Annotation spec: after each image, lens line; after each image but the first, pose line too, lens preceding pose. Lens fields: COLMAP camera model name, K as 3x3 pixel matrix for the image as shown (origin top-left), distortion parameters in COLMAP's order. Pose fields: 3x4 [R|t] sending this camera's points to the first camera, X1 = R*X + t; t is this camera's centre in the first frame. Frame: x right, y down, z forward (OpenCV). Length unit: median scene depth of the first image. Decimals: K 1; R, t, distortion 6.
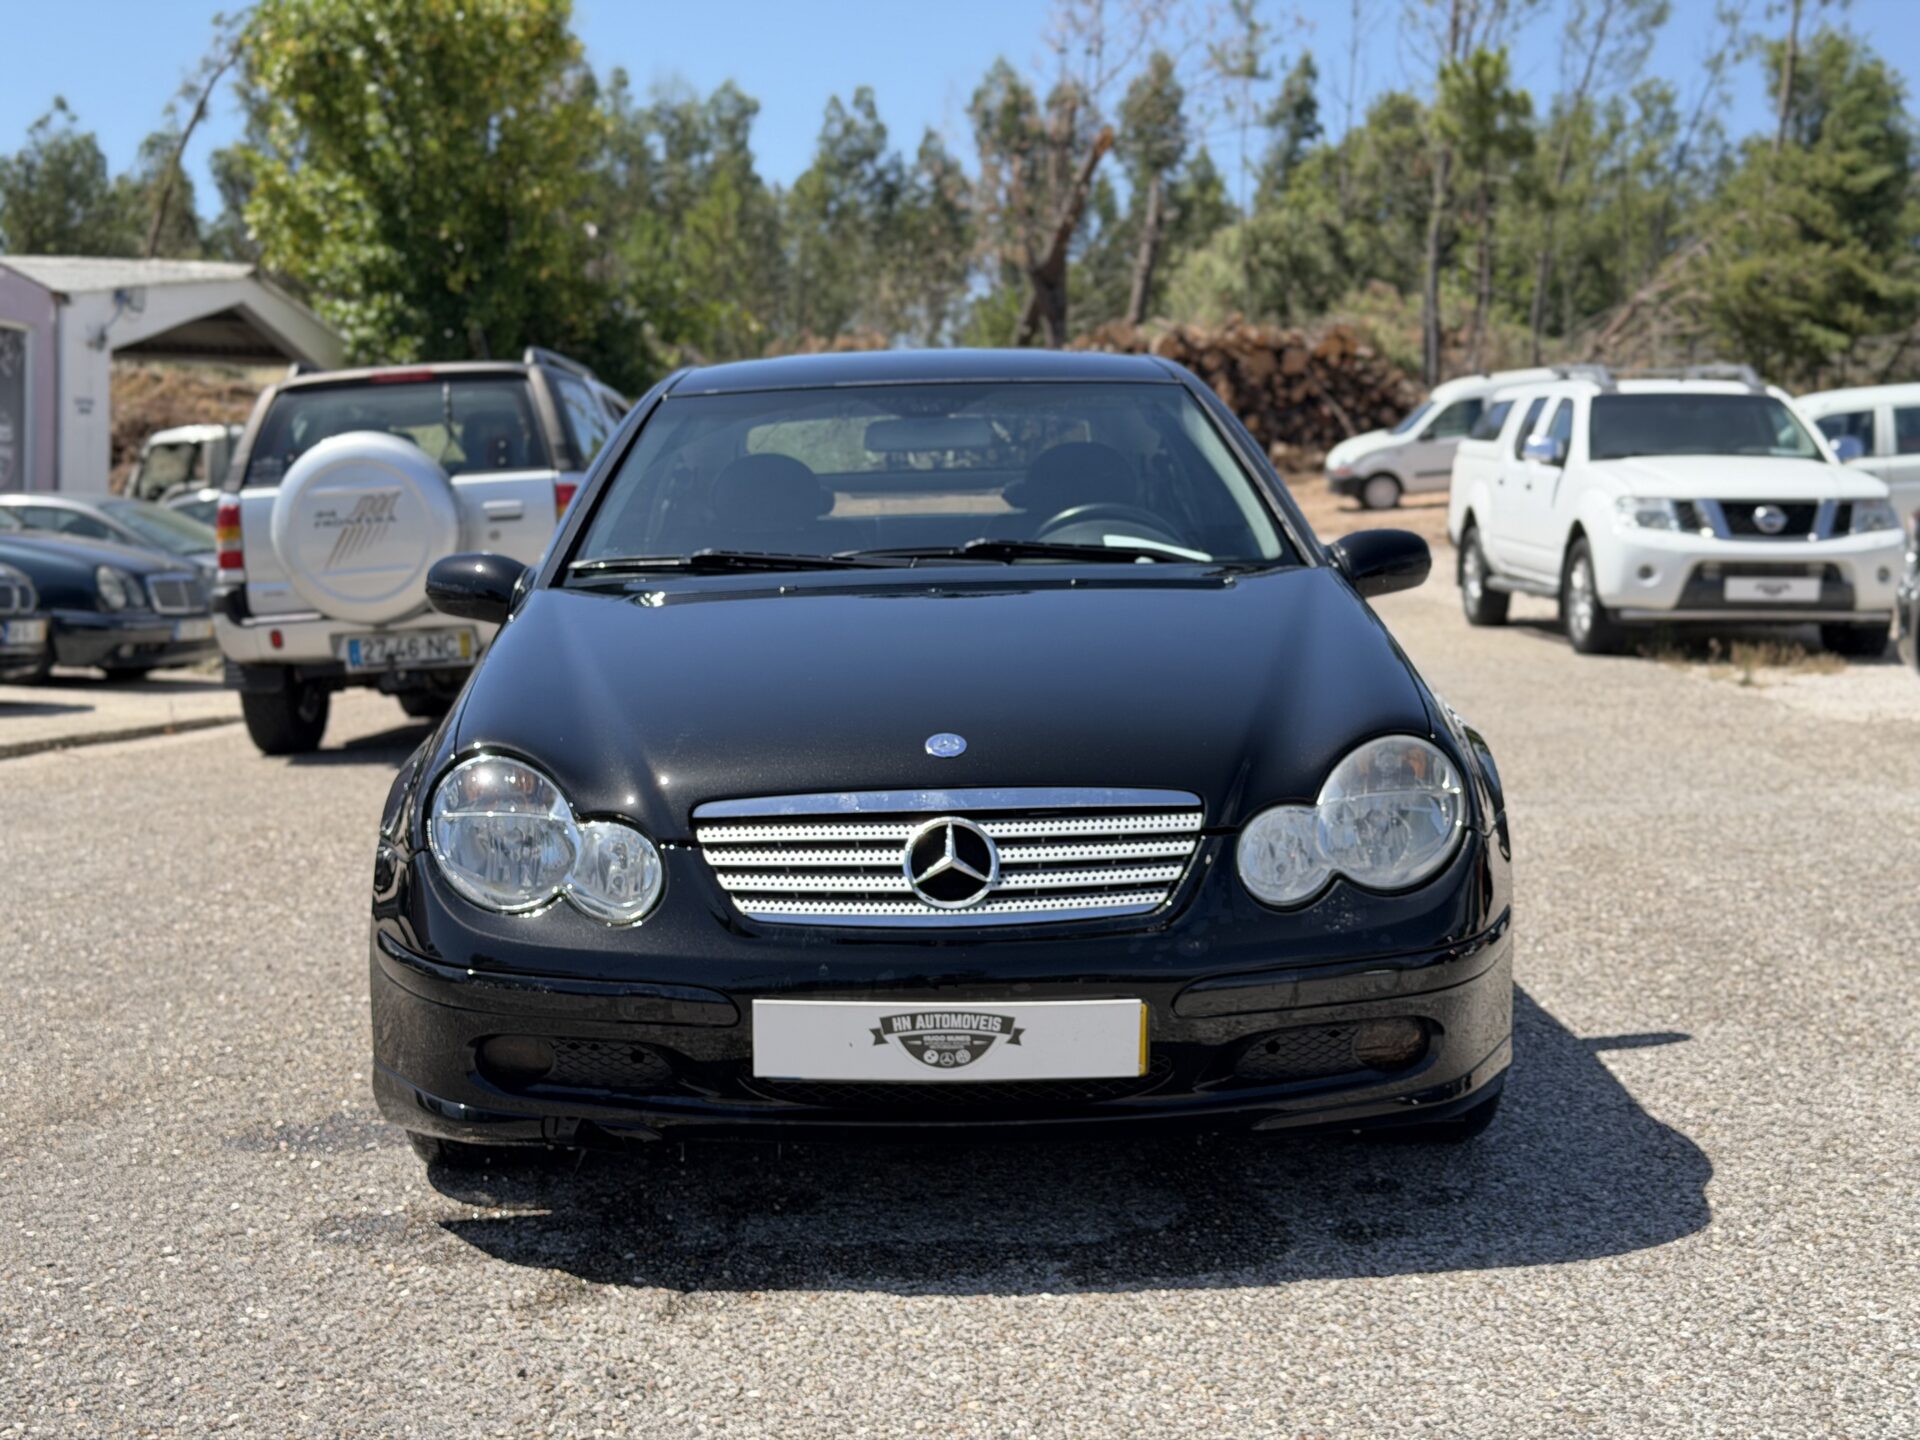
lens RADIAL K [[2693.4, 0, 960.6], [0, 2693.4, 721.3], [0, 0, 1]] dist [0.116877, 0.000000]
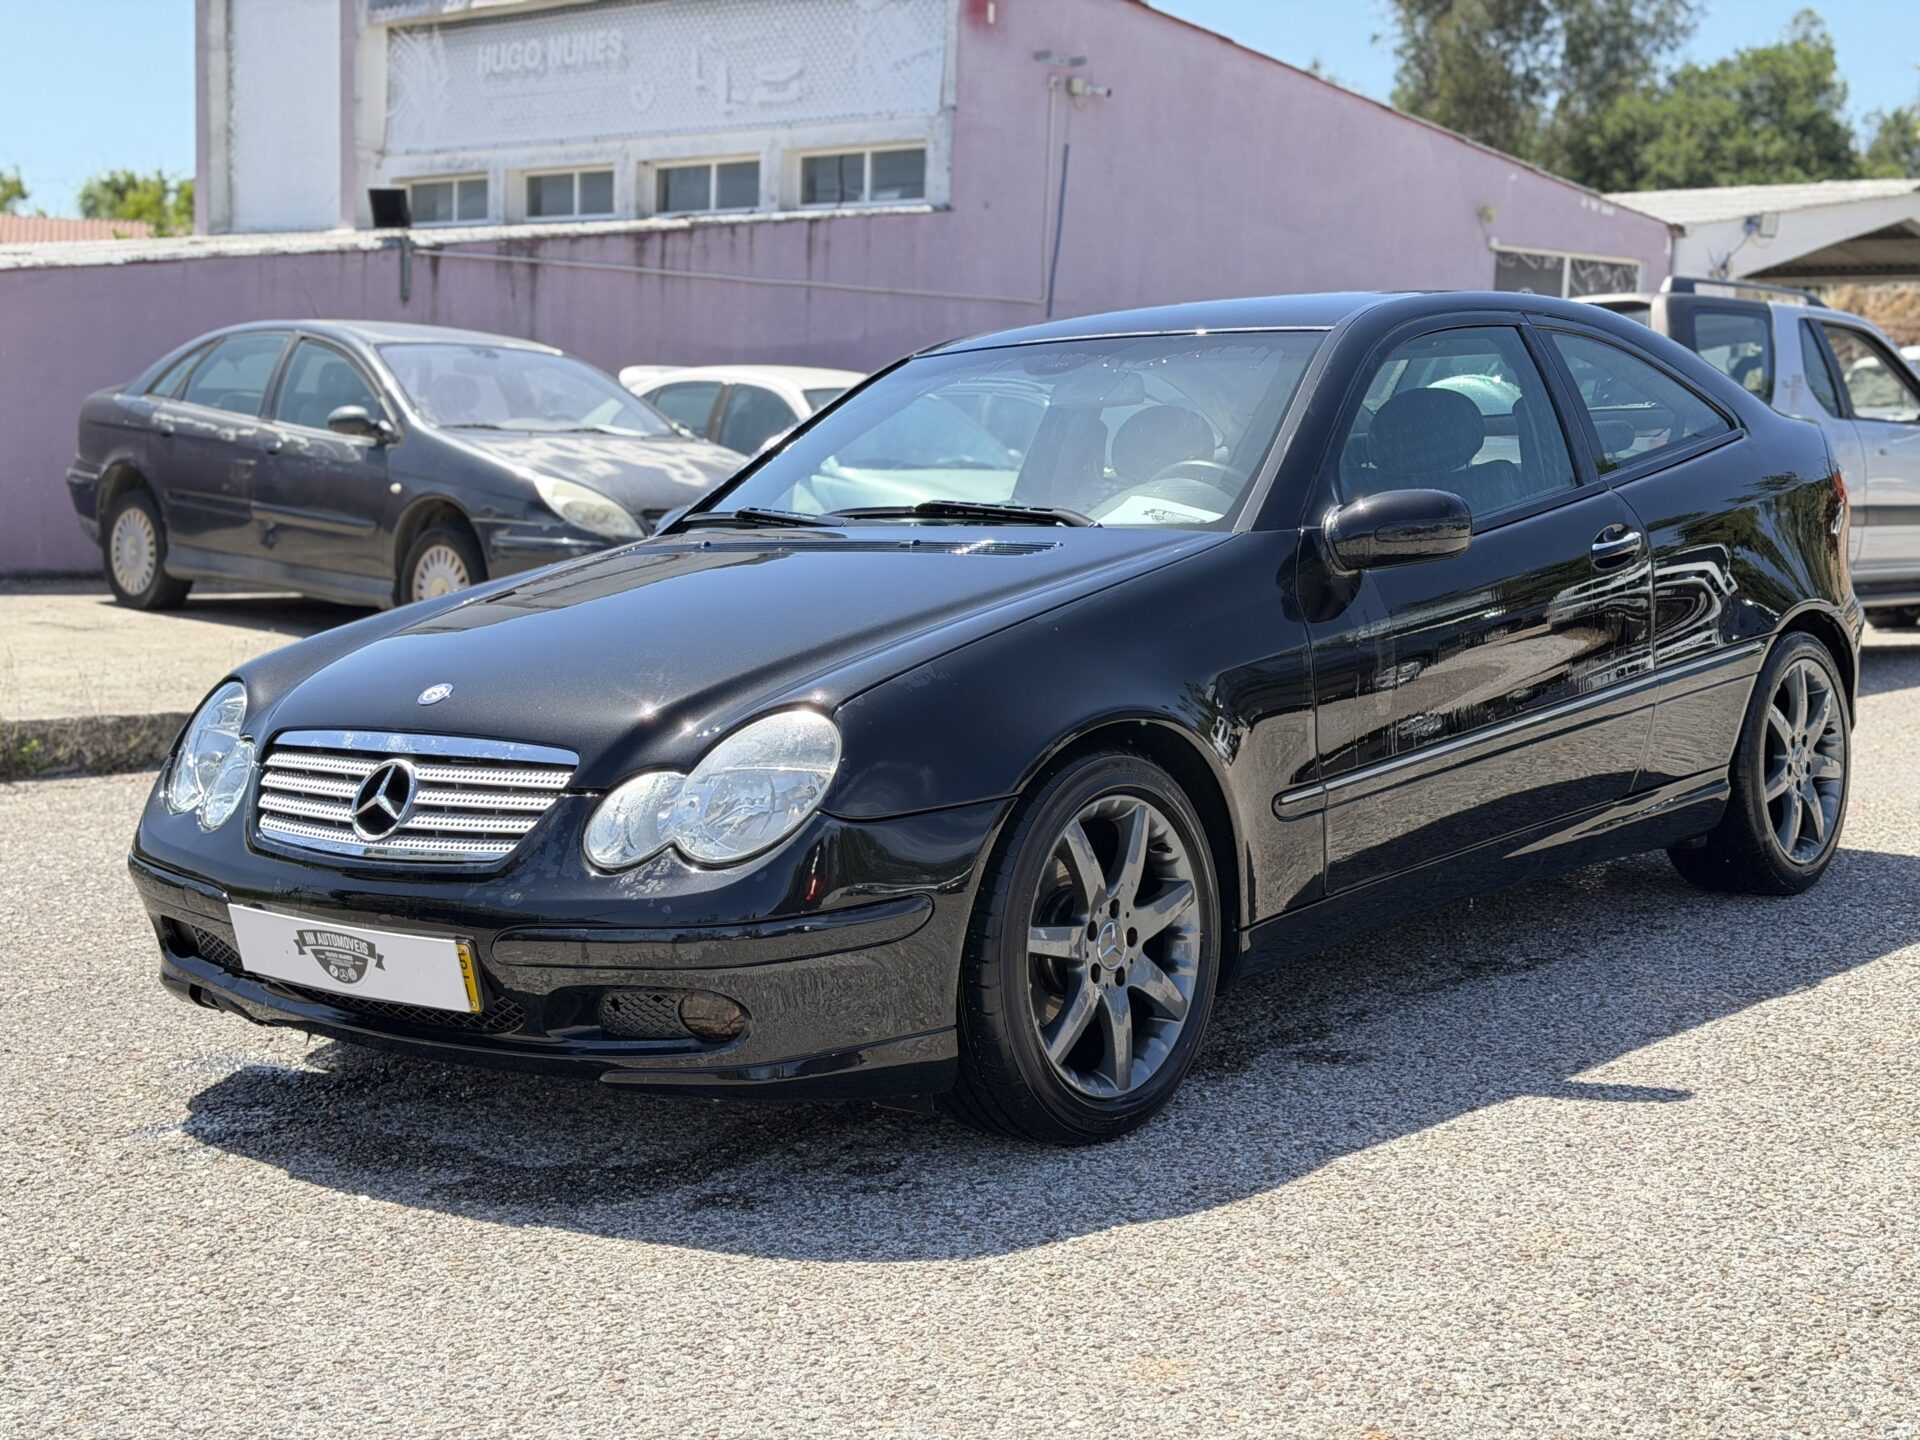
lens RADIAL K [[2693.4, 0, 960.6], [0, 2693.4, 719.3], [0, 0, 1]] dist [0.116877, 0.000000]
pose [[0.775508, 0.063403, -0.628146, 0.871239], [-0.045582, 0.997971, 0.044456, -0.040137], [0.629690, -0.005844, 0.776825, 0.289268]]
